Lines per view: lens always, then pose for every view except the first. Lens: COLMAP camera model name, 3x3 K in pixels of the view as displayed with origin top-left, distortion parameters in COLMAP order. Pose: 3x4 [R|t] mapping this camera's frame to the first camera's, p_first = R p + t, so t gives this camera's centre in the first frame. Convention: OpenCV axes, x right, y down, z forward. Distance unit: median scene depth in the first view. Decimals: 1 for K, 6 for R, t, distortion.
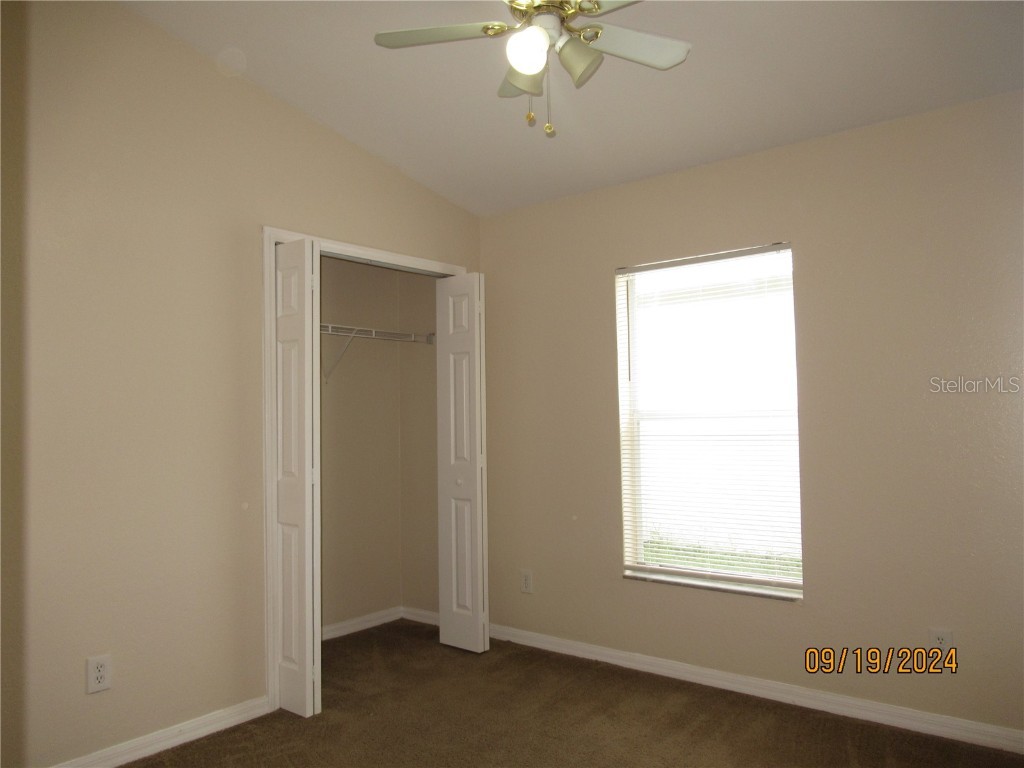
lens RADIAL K [[766.6, 0, 509.3], [0, 766.6, 389.6], [0, 0, 1]] dist [-0.004249, 0.008060]
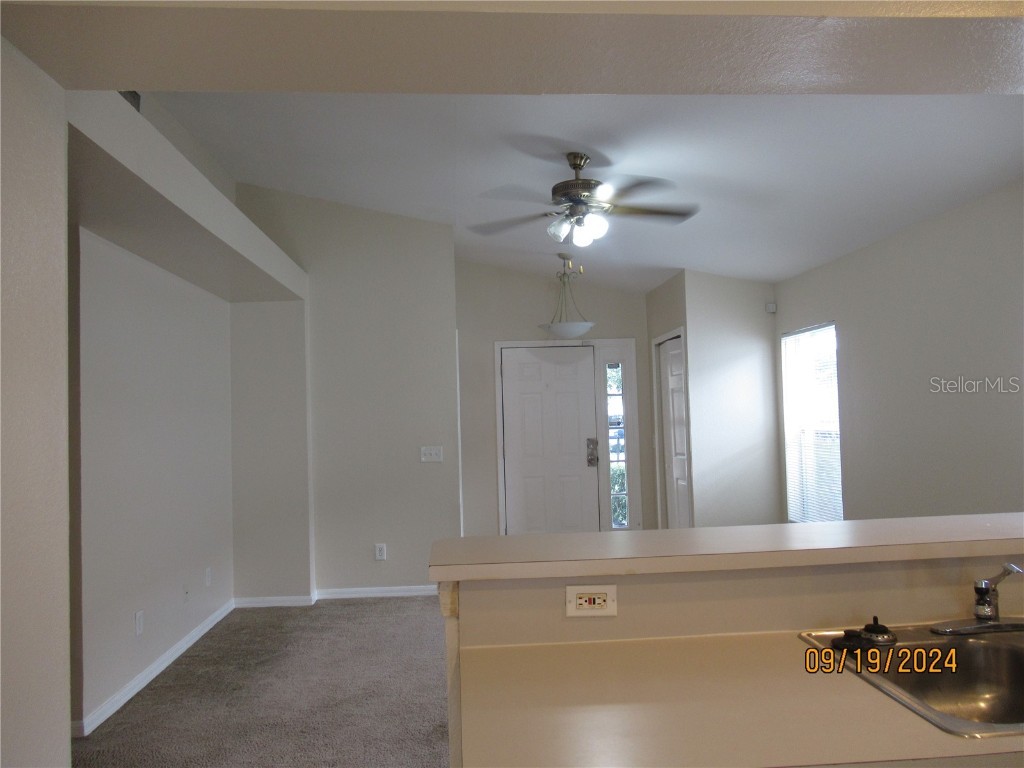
lens RADIAL K [[766.6, 0, 509.3], [0, 766.6, 389.6], [0, 0, 1]] dist [-0.004249, 0.008060]
pose [[0.676916, -0.010290, -0.735989, 0.954989], [0.016622, 0.999861, 0.001308, -0.054593], [0.735873, -0.013119, 0.676993, -0.516555]]
